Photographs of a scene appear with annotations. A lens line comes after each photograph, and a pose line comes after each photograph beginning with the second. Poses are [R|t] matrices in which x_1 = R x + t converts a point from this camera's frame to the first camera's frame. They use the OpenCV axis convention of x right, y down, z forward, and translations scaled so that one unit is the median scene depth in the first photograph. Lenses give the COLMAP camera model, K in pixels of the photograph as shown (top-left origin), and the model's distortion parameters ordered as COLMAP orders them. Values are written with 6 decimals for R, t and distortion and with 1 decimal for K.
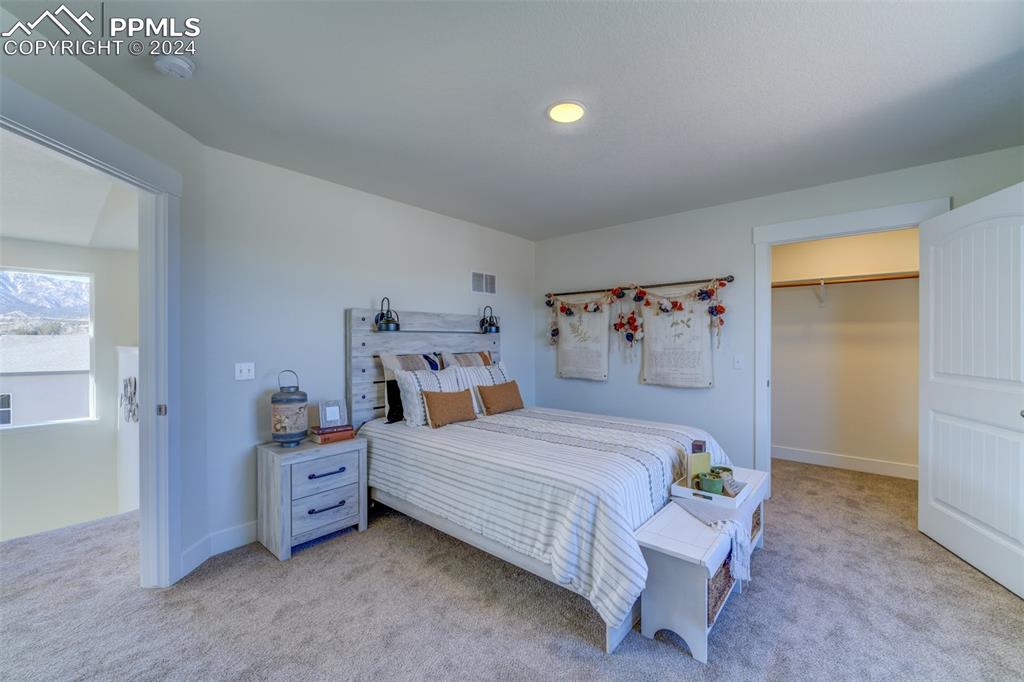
lens RADIAL K [[416.1, 0, 508.9], [0, 416.1, 339.8], [0, 0, 1]] dist [-0.004243, -0.001462]
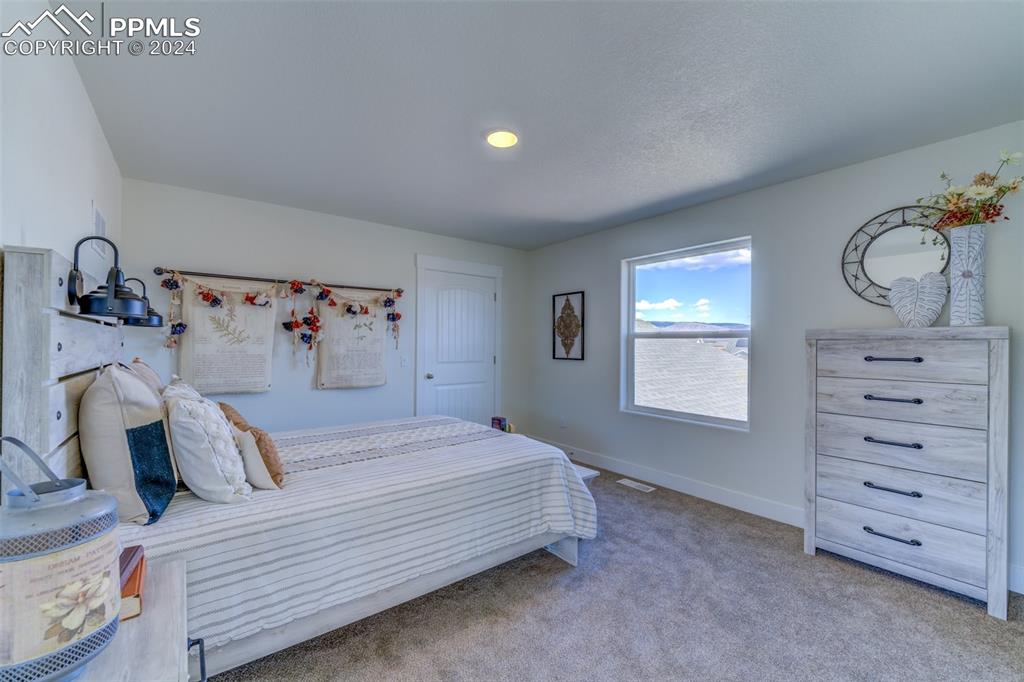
lens RADIAL K [[416.1, 0, 506.9], [0, 416.1, 342.6], [0, 0, 1]] dist [-0.004243, -0.001462]
pose [[0.198073, 0.007319, 0.980160, -0.525004], [-0.007580, 0.999954, -0.005935, 0.004704], [-0.980158, -0.006254, 0.198120, 0.422671]]
